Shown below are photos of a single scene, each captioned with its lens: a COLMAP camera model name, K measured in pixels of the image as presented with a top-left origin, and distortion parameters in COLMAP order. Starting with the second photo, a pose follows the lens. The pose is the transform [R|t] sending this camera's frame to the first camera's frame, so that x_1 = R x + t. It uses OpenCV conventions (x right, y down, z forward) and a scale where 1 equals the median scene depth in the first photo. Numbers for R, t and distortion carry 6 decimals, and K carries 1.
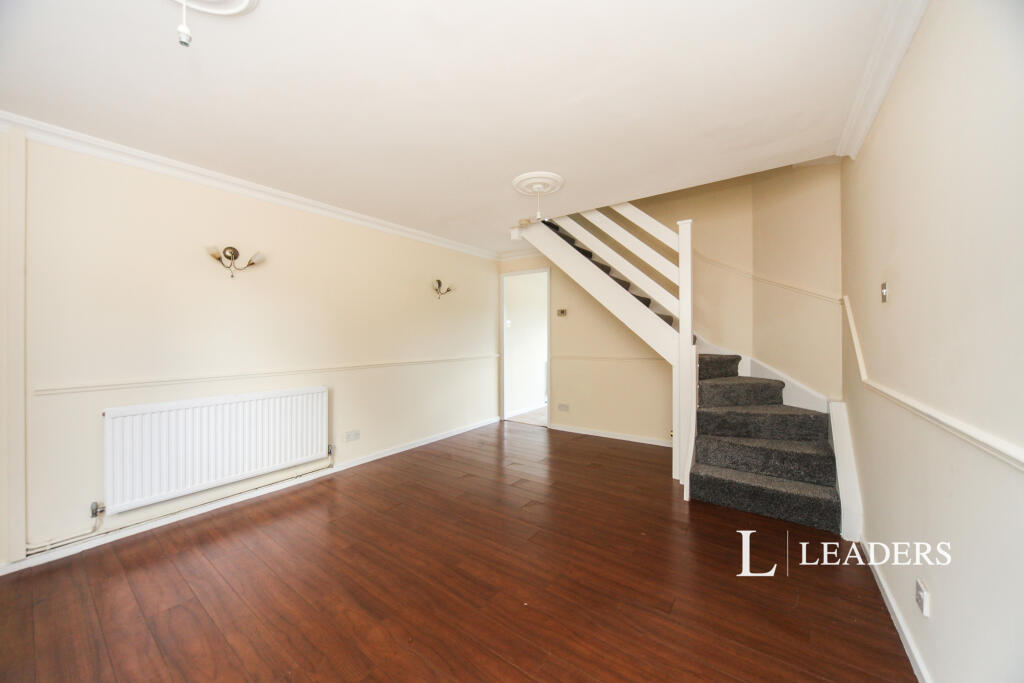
lens RADIAL K [[364.8, 0, 511.4], [0, 364.8, 335.5], [0, 0, 1]] dist [-0.000517, -0.000054]
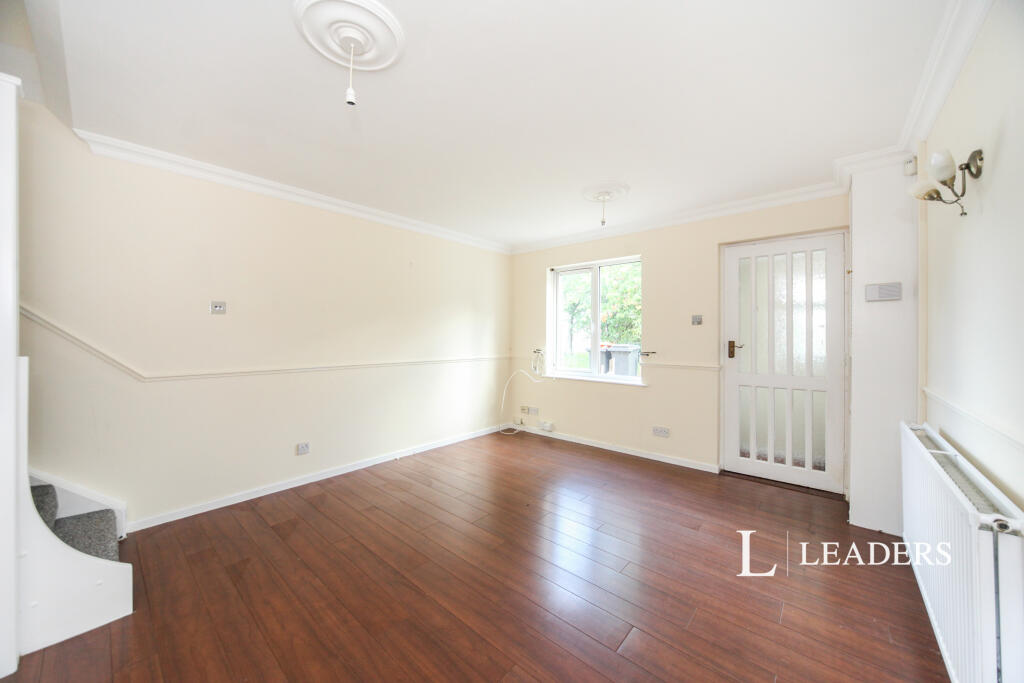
lens RADIAL K [[364.8, 0, 511.4], [0, 364.8, 335.5], [0, 0, 1]] dist [-0.000517, -0.000054]
pose [[-0.995170, 0.003534, 0.098102, -0.181203], [0.003192, 0.999988, -0.003644, 0.002260], [-0.098113, -0.003313, -0.995170, 1.357578]]
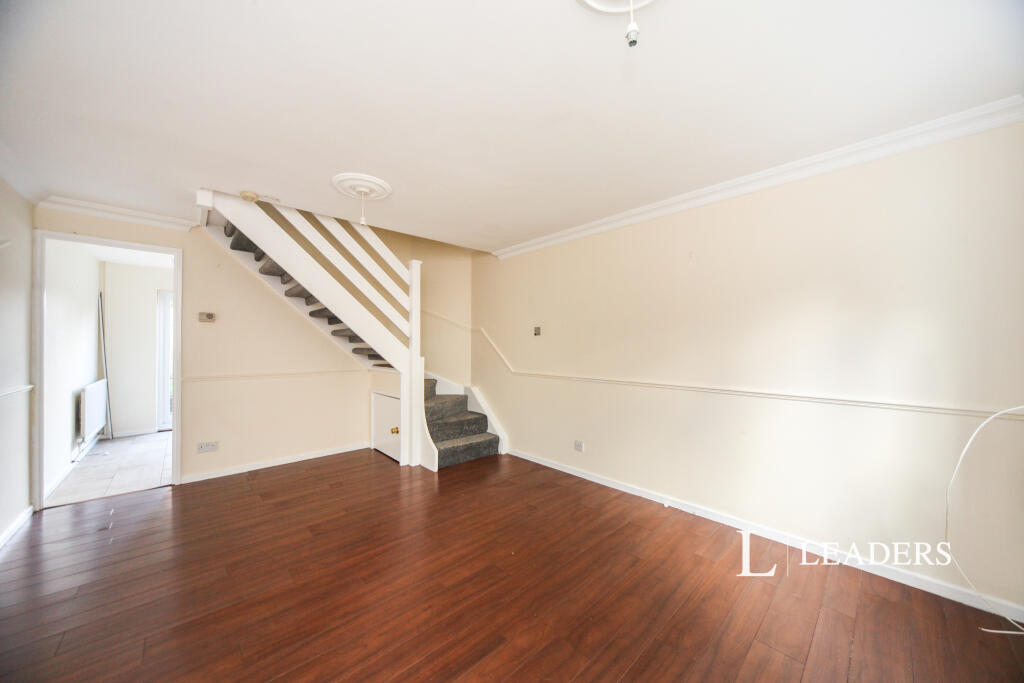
lens RADIAL K [[354.0, 0, 512.0], [0, 354.0, 346.2], [0, 0, 1]] dist [-0.001857, -0.000111]
pose [[0.194559, 0.007206, 0.980864, -0.677744], [-0.005653, 0.999965, -0.006225, -0.006510], [-0.980875, -0.004334, 0.194593, 0.414566]]
